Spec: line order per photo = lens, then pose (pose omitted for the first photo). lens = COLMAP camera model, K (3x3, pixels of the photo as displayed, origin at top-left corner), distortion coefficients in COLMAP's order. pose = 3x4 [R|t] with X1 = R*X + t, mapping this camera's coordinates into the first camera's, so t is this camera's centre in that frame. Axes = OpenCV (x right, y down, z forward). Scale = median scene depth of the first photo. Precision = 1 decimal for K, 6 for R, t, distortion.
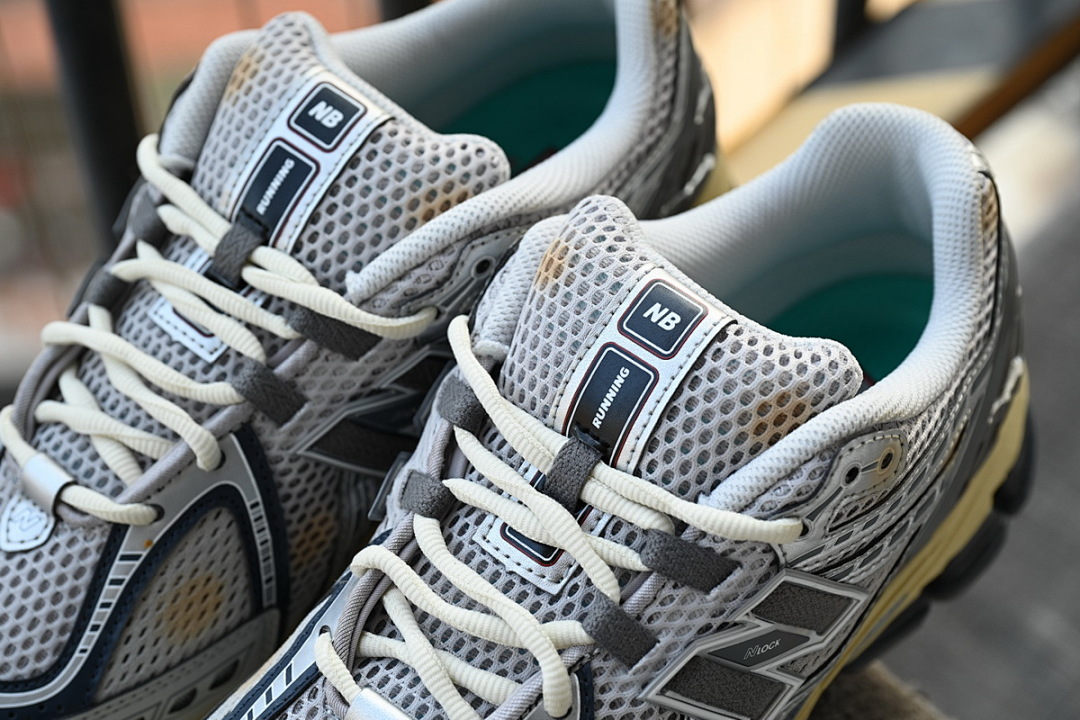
lens RADIAL K [[2378.8, 0, 540.0], [0, 2378.8, 360.0], [0, 0, 1]] dist [-0.032708, 0.181865]
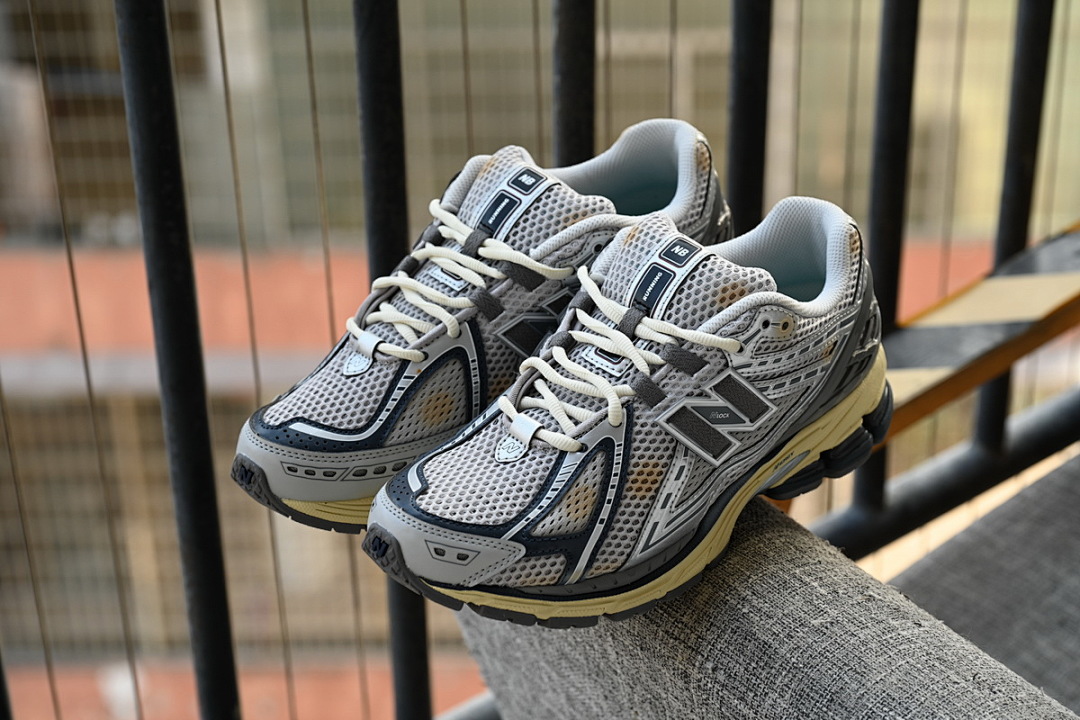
lens RADIAL K [[2378.8, 0, 540.0], [0, 2378.8, 360.0], [0, 0, 1]] dist [-0.032708, 0.181865]
pose [[0.994172, 0.065509, -0.085623, 0.109898], [-0.087460, 0.954451, -0.285260, 0.653721], [0.063036, 0.291086, 0.954618, -0.932057]]
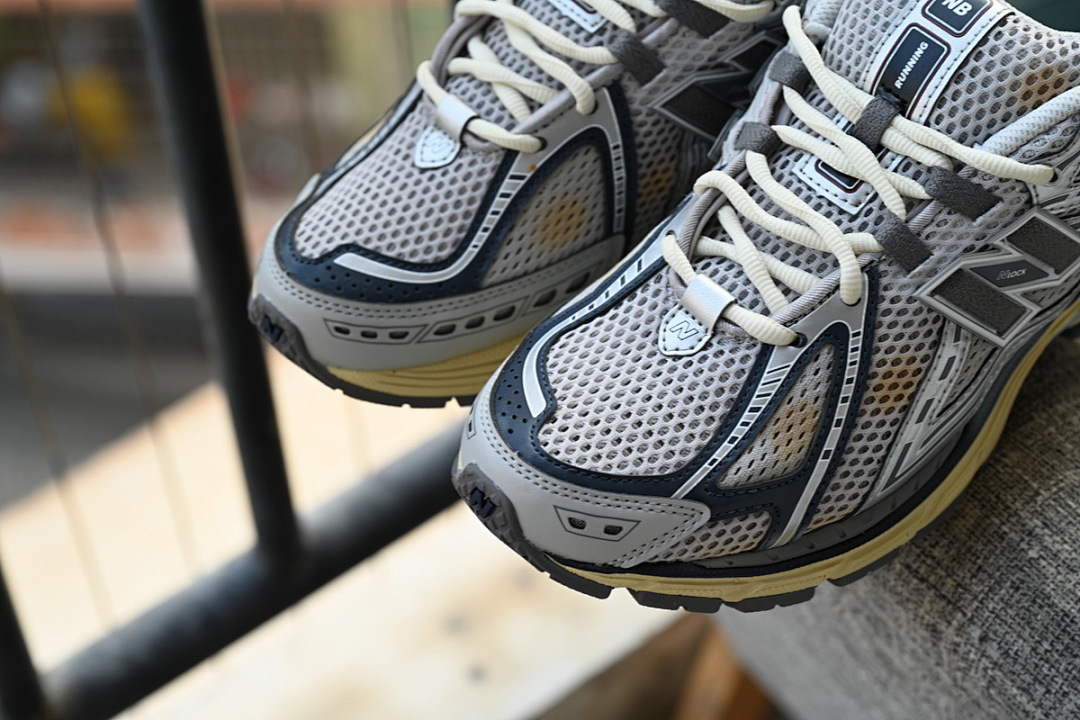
lens RADIAL K [[2378.8, 0, 540.0], [0, 2378.8, 360.0], [0, 0, 1]] dist [-0.032708, 0.181865]
pose [[0.992733, 0.088348, -0.081708, -0.048940], [-0.086738, 0.995964, 0.023055, 0.157269], [0.083415, -0.015800, 0.996390, -0.291216]]
